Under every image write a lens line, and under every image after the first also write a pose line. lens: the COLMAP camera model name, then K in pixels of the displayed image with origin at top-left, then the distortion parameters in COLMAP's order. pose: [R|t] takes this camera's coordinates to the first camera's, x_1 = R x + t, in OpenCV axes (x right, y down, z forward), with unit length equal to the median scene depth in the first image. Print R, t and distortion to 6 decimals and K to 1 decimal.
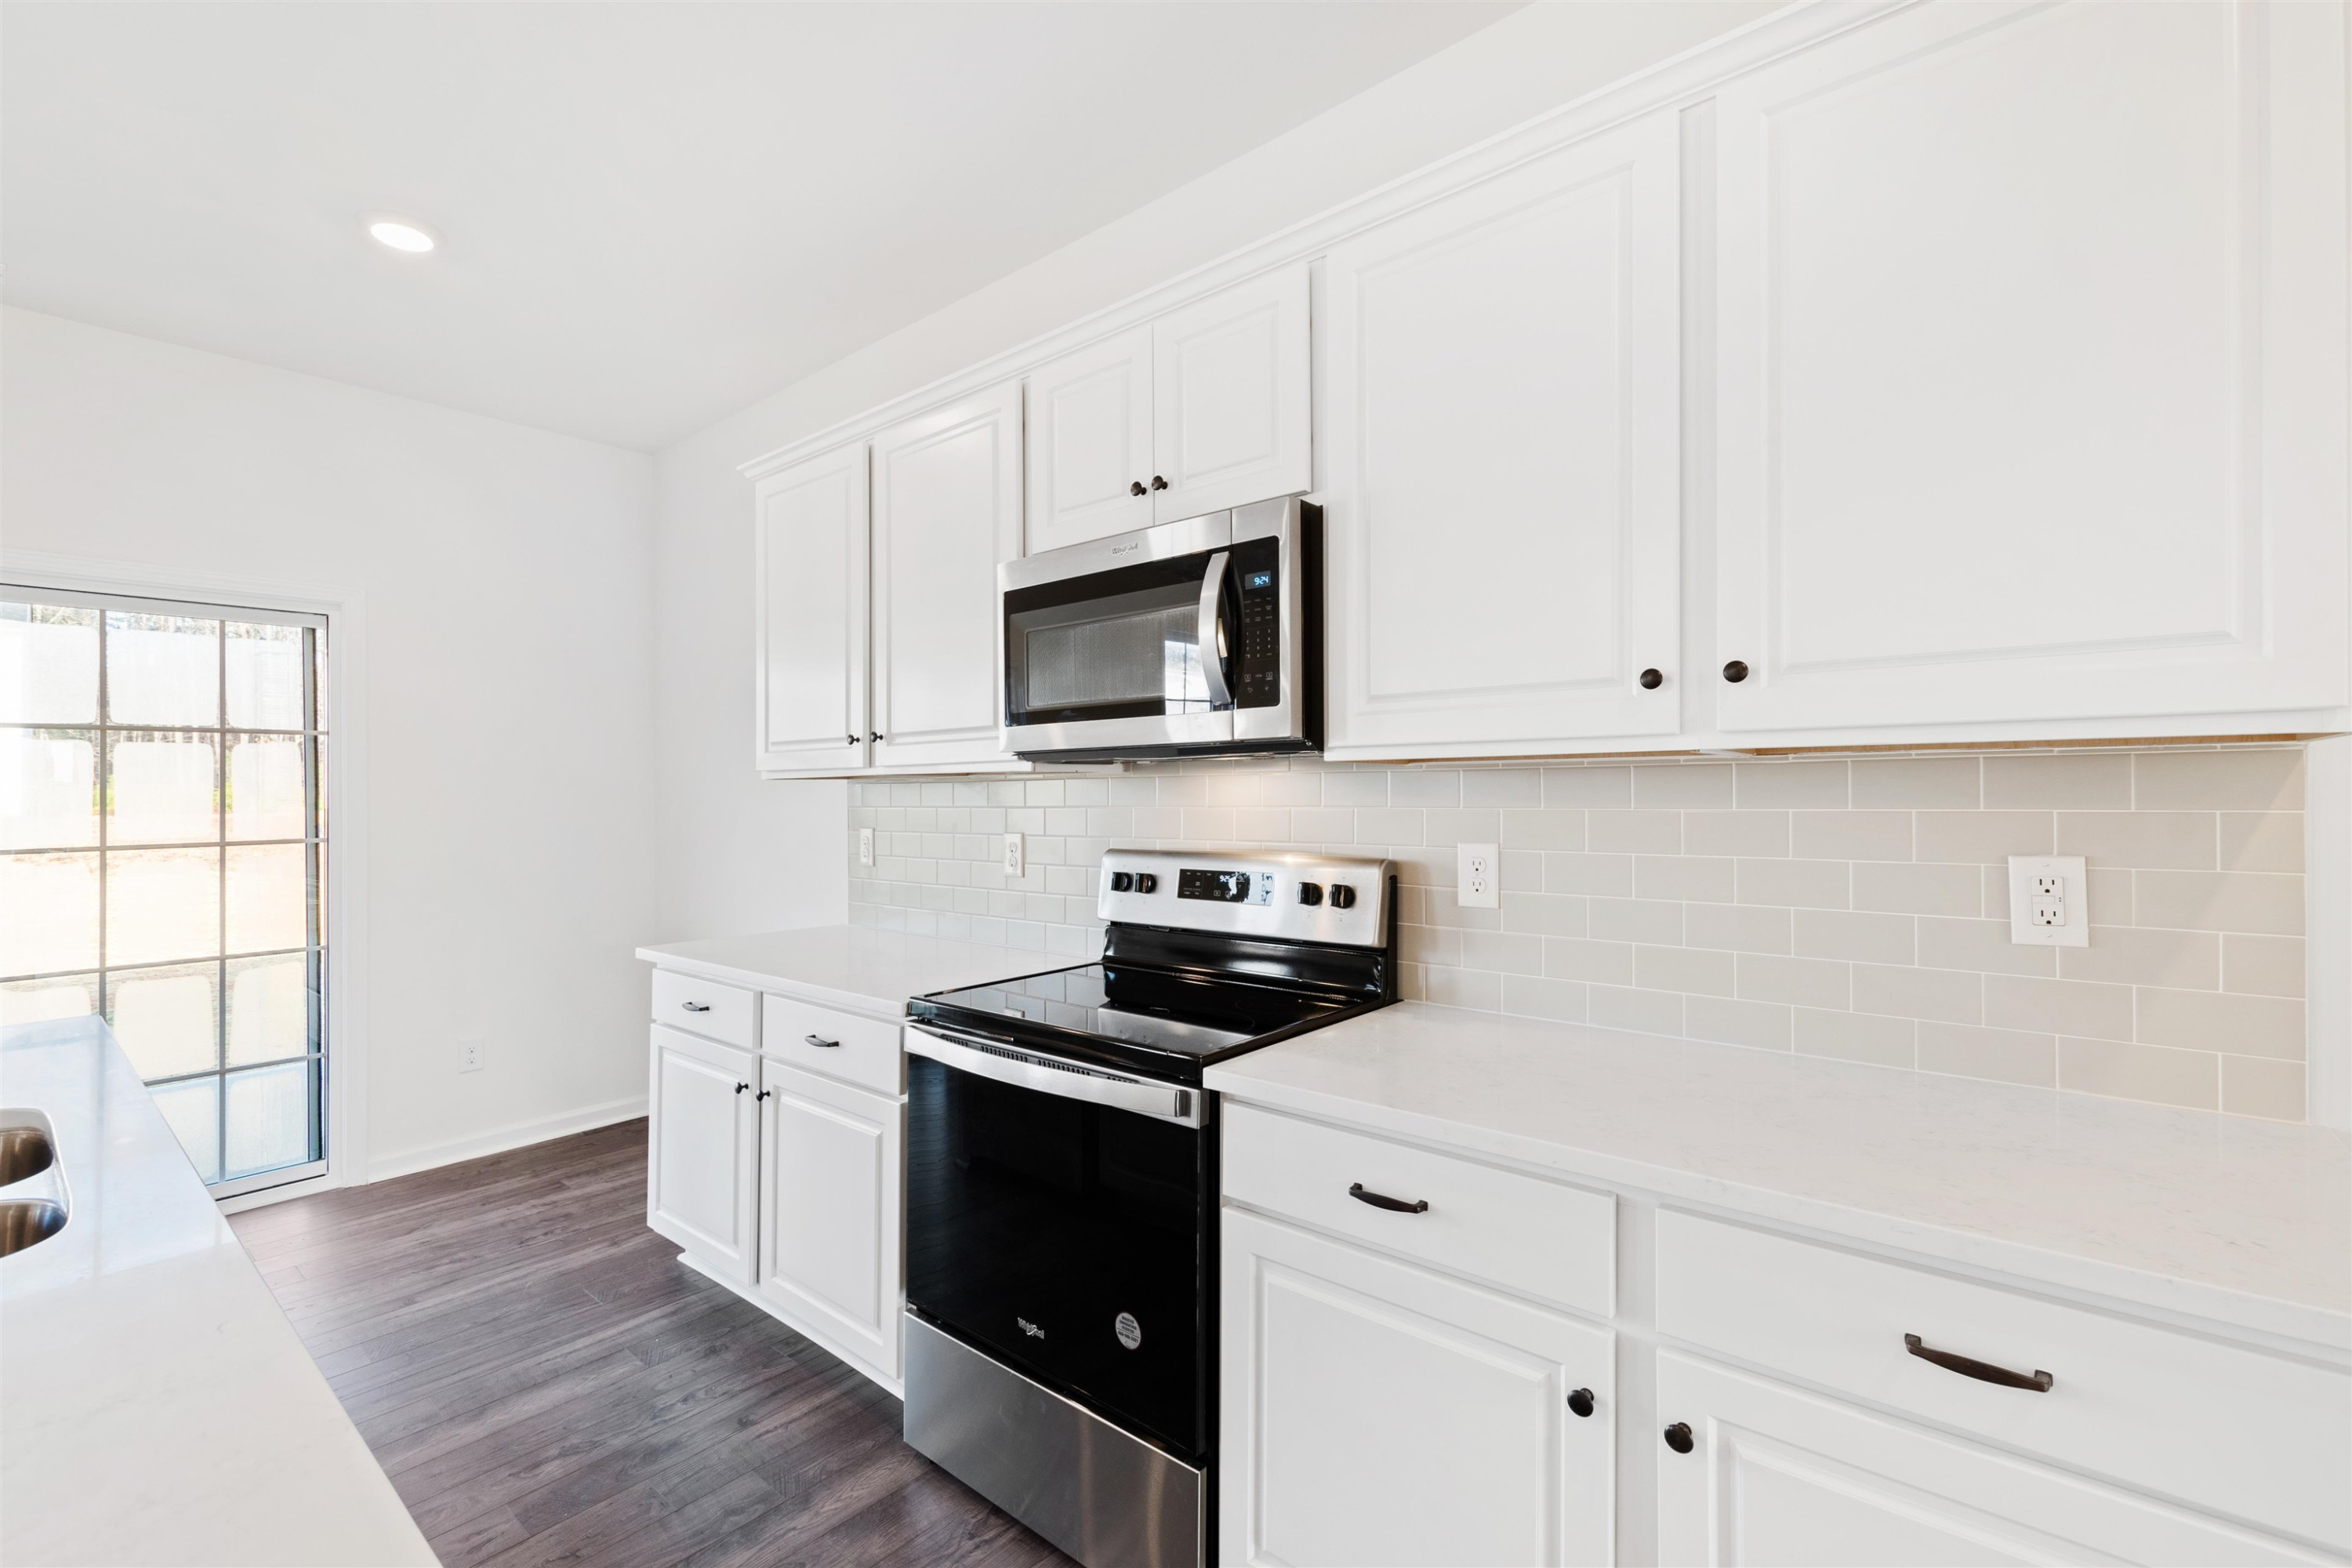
lens RADIAL K [[1035.4, 0, 1143.2], [0, 1035.4, 792.6], [0, 0, 1]] dist [0.013079, -0.002445]
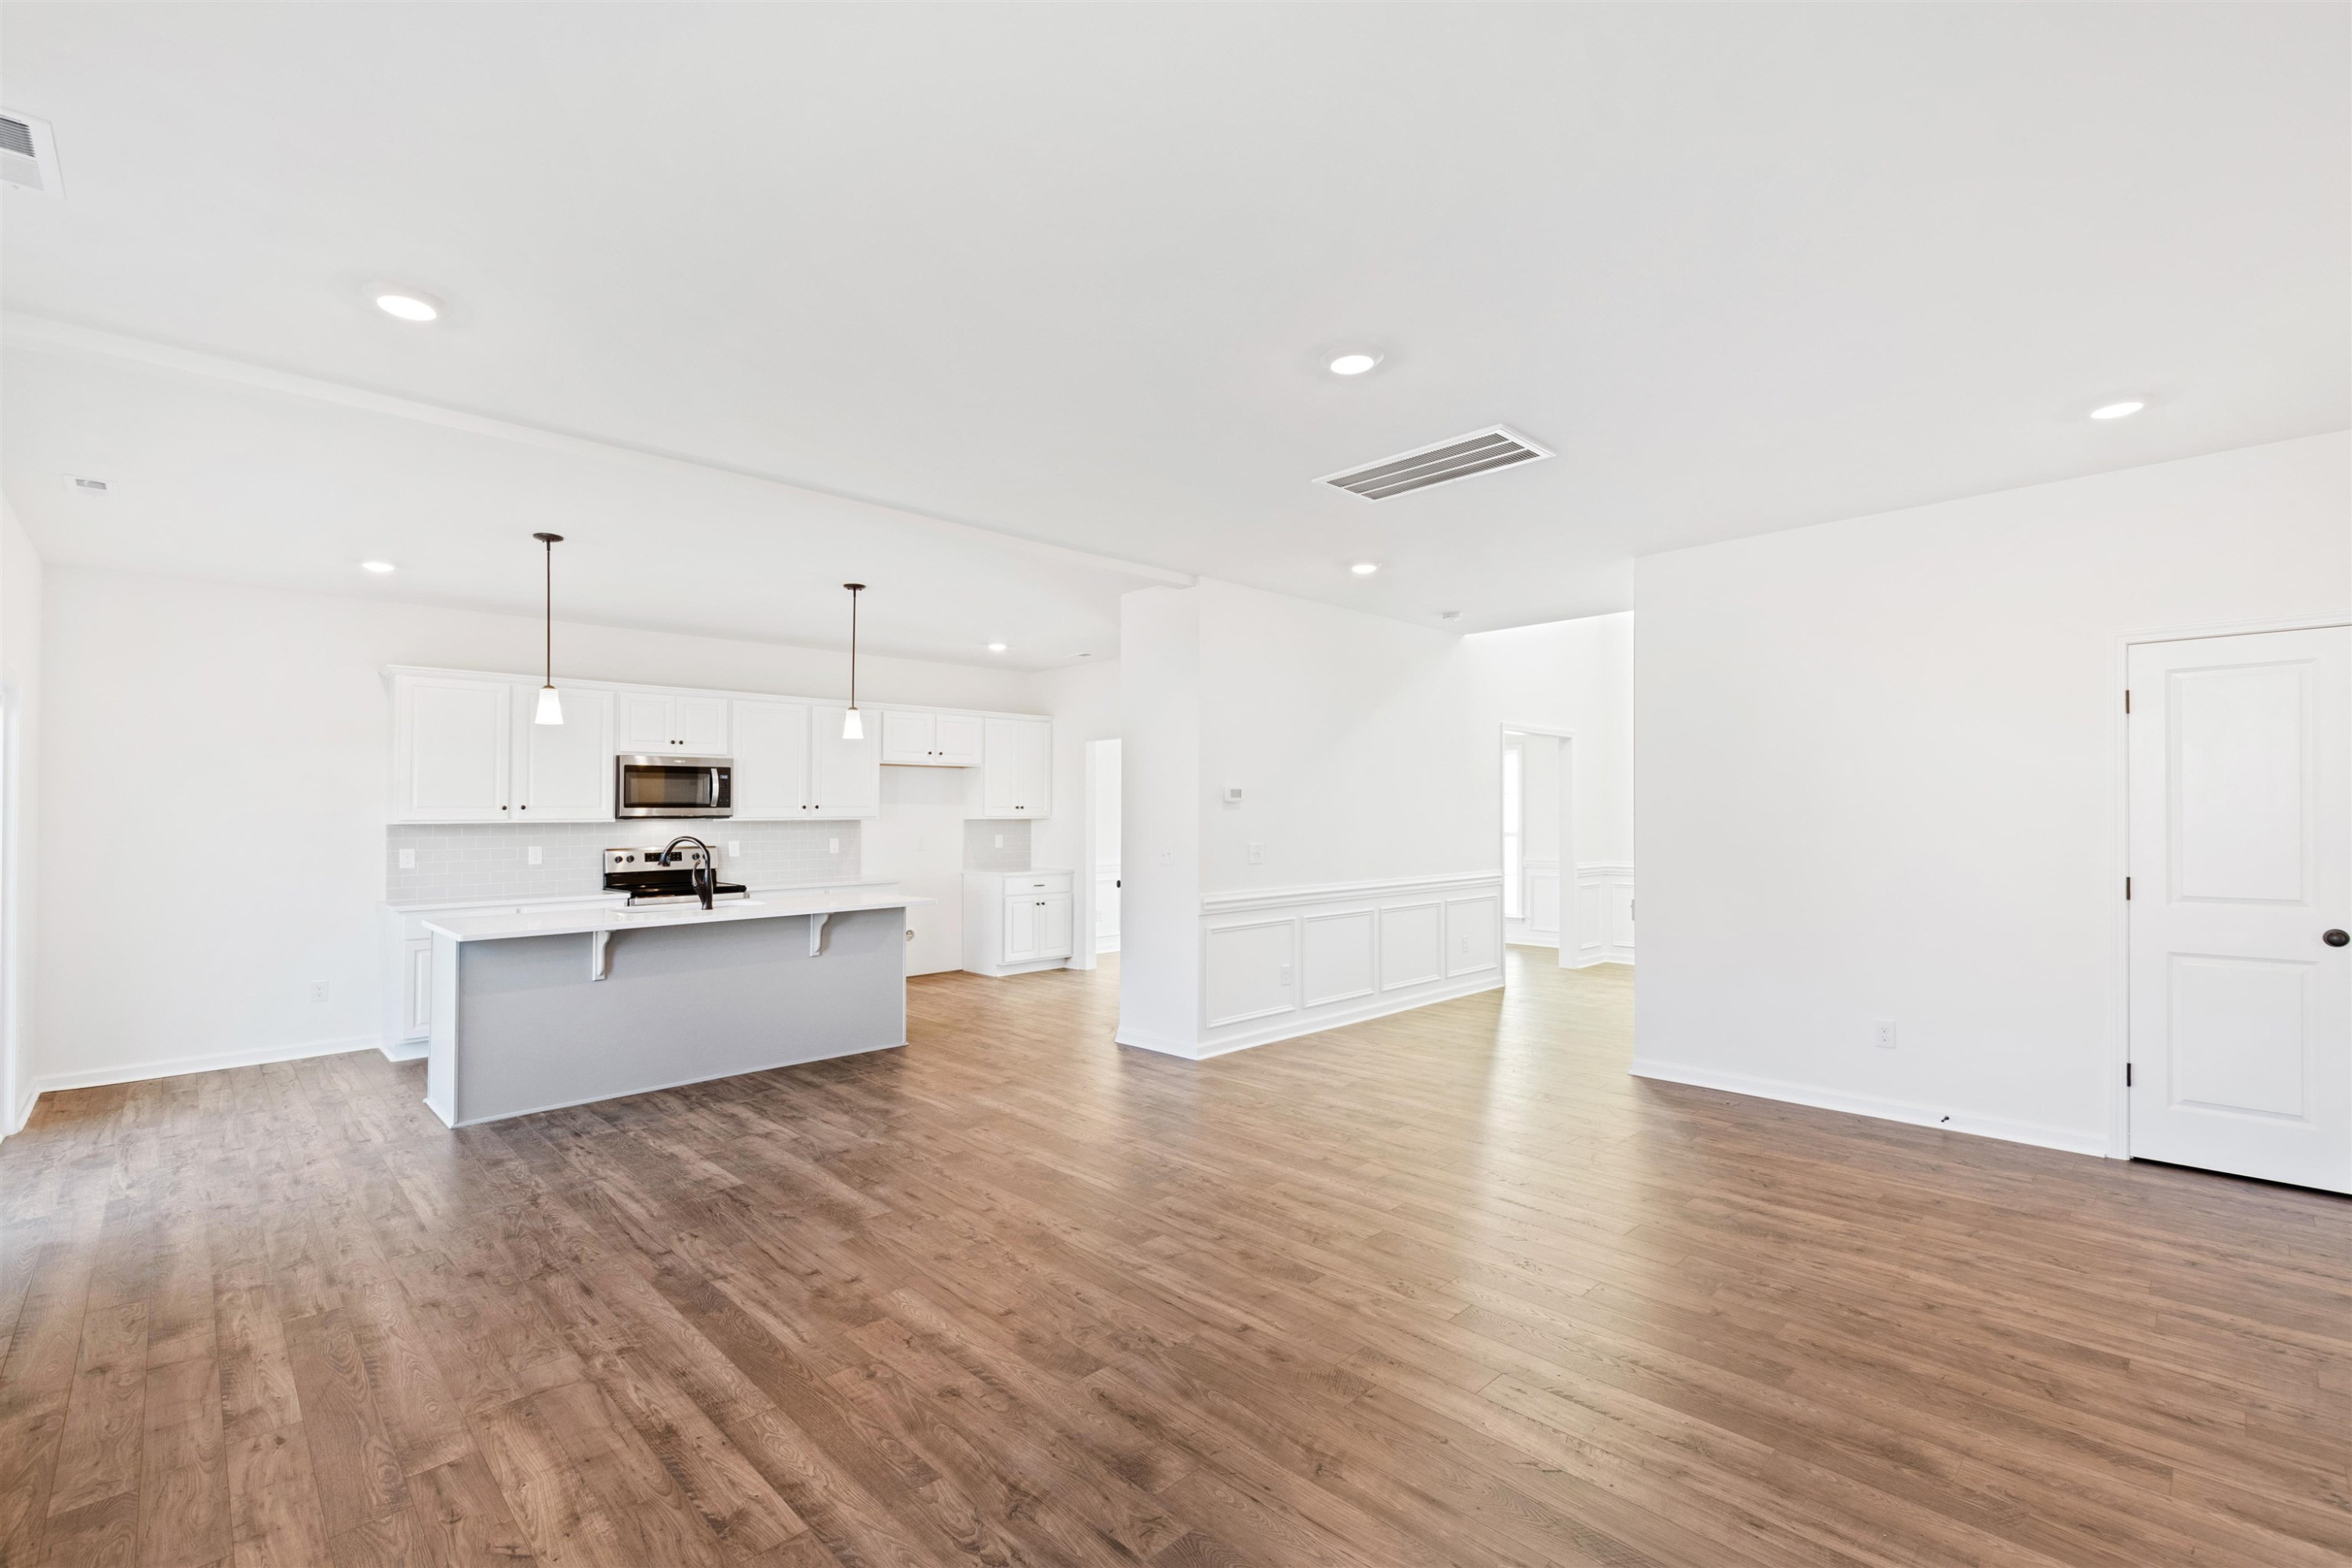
lens RADIAL K [[1035.4, 0, 1168.3], [0, 1035.4, 758.1], [0, 0, 1]] dist [0.013079, -0.002445]
pose [[0.101669, 0.066513, 0.992592, -3.653419], [0.008008, 0.997675, -0.067673, 0.014238], [-0.994786, 0.014829, 0.100900, -1.128917]]
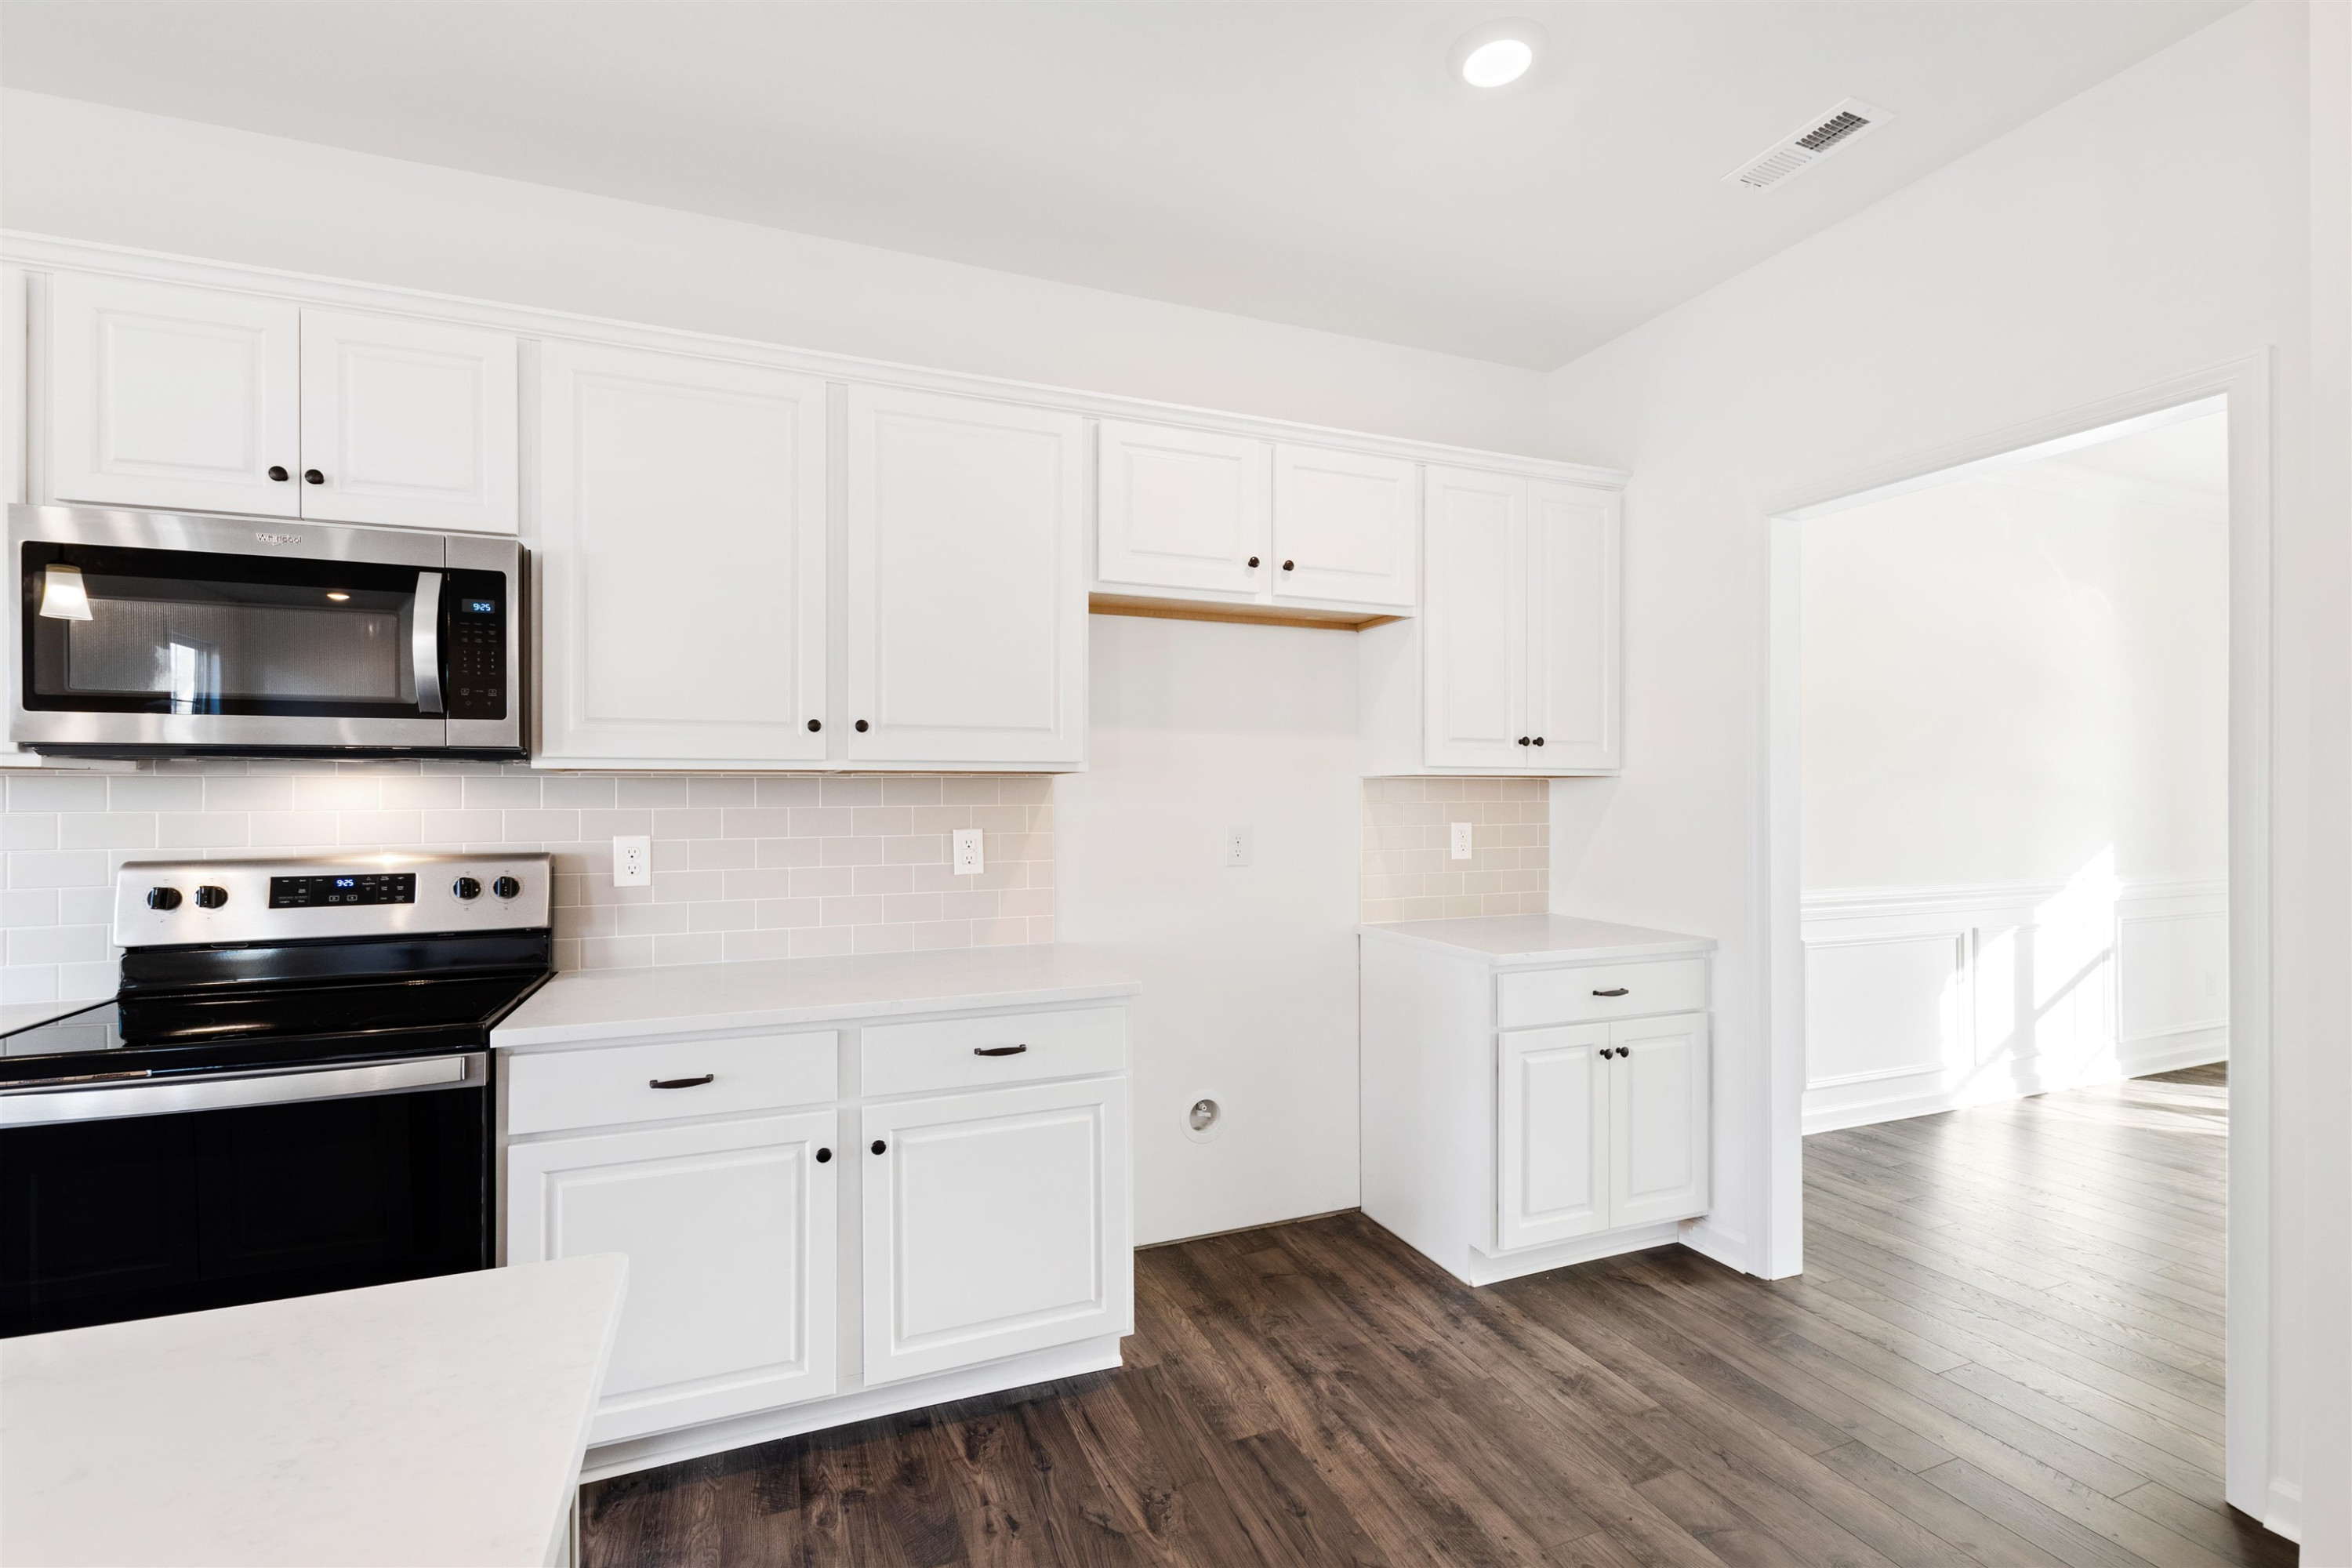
lens RADIAL K [[1035.4, 0, 1174.3], [0, 1035.4, 792.3], [0, 0, 1]] dist [0.013079, -0.002445]
pose [[0.464676, 0.007247, 0.885451, -0.512476], [-0.003481, 0.999974, -0.006358, 0.001536], [-0.885474, -0.000127, 0.464689, -0.183987]]
